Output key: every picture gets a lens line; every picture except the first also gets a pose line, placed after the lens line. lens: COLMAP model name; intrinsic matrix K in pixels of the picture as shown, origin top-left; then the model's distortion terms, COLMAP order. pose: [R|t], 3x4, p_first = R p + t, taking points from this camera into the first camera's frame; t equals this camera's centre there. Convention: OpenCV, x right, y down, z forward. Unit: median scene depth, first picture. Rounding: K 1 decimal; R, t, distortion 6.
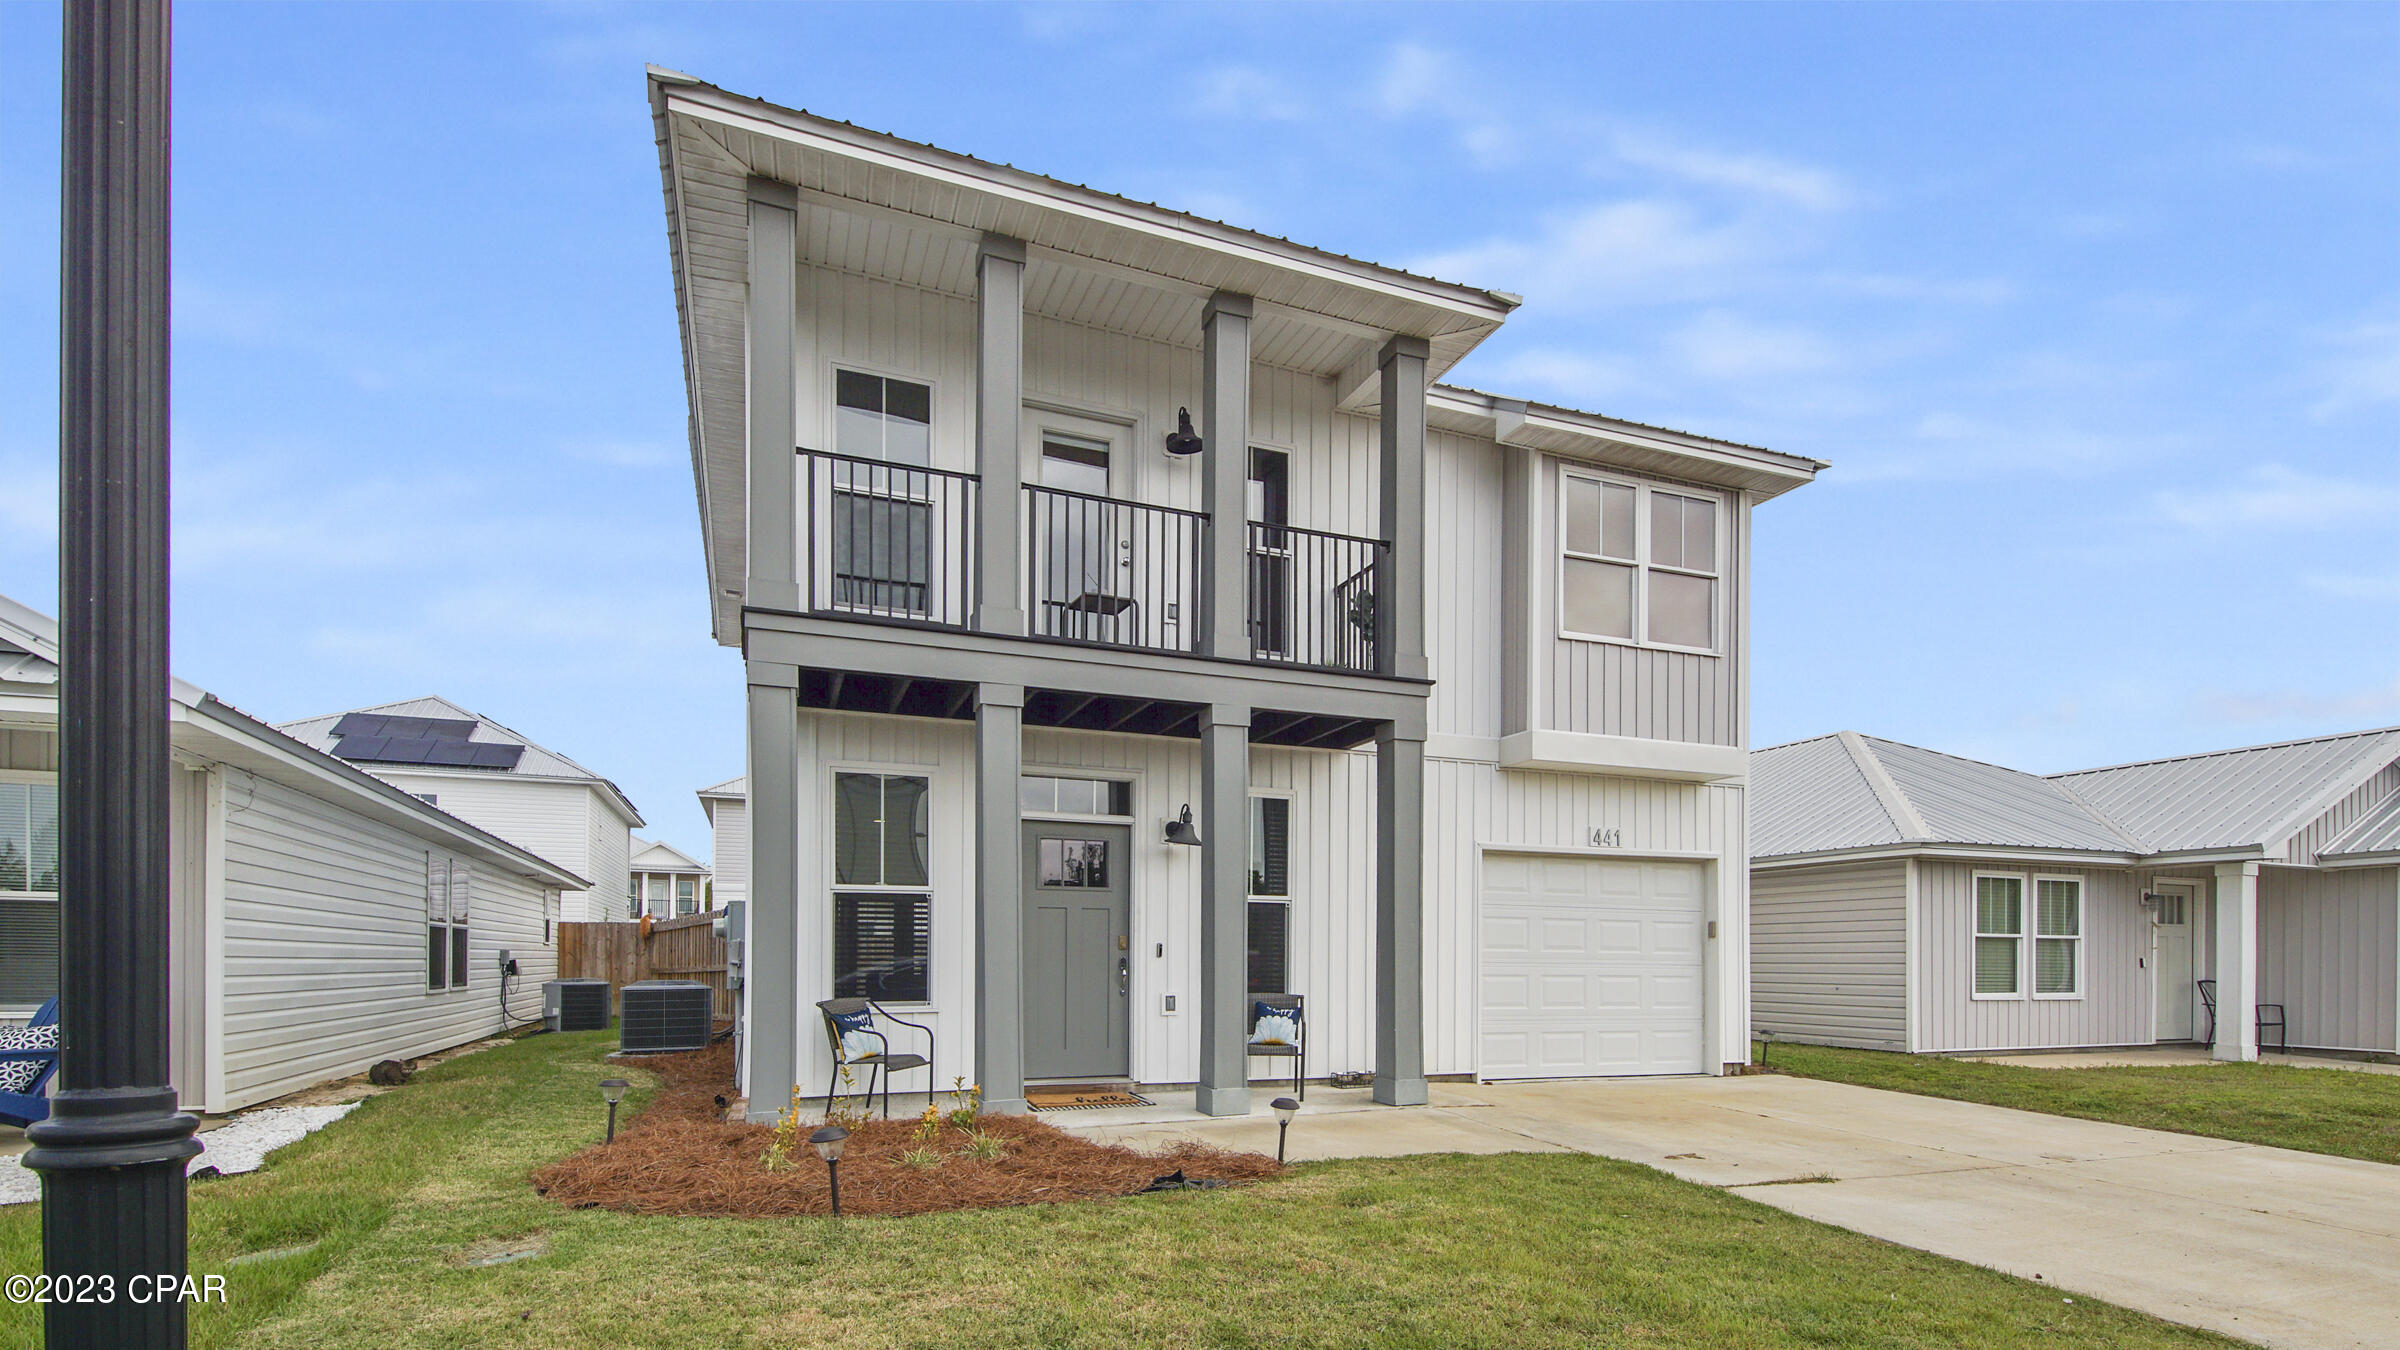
lens RADIAL K [[1210.0, 0, 1200.5], [0, 1210.0, 713.3], [0, 0, 1]] dist [-0.004029, -0.000406]
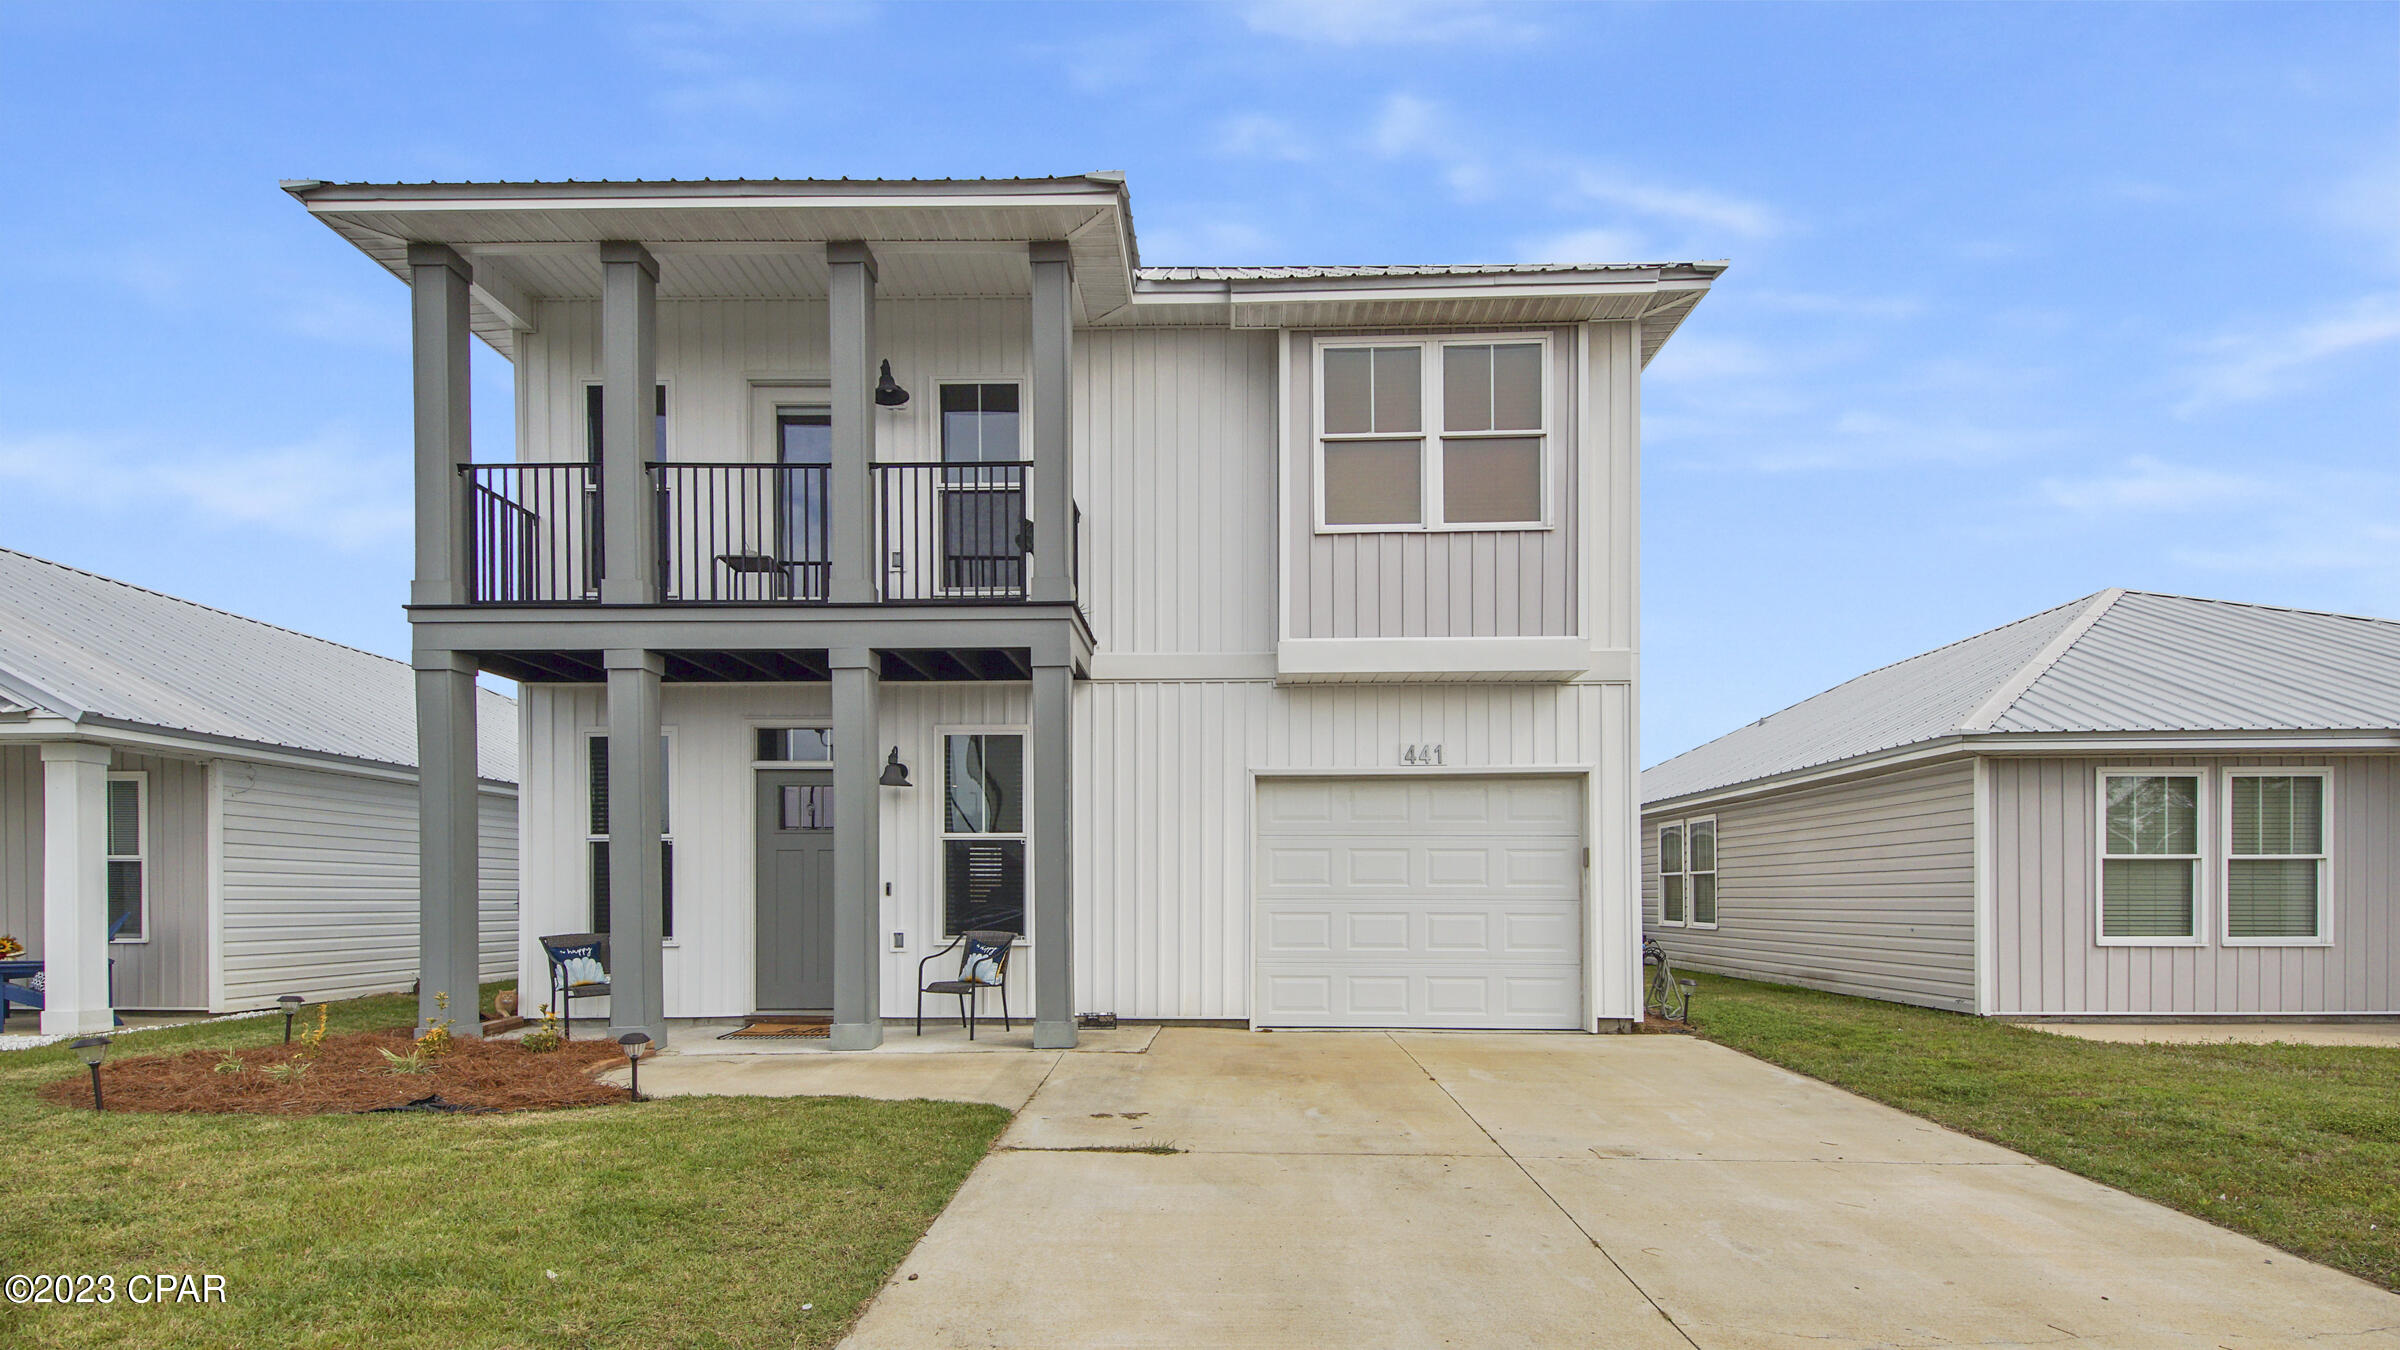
lens RADIAL K [[1098.3, 0, 1202.0], [0, 1098.3, 691.3], [0, 0, 1]] dist [0.003346, -0.000757]
pose [[0.912683, -0.082040, -0.400348, 0.514057], [0.088474, 0.996076, -0.002422, 0.045783], [0.398976, -0.033210, 0.916360, 0.215735]]
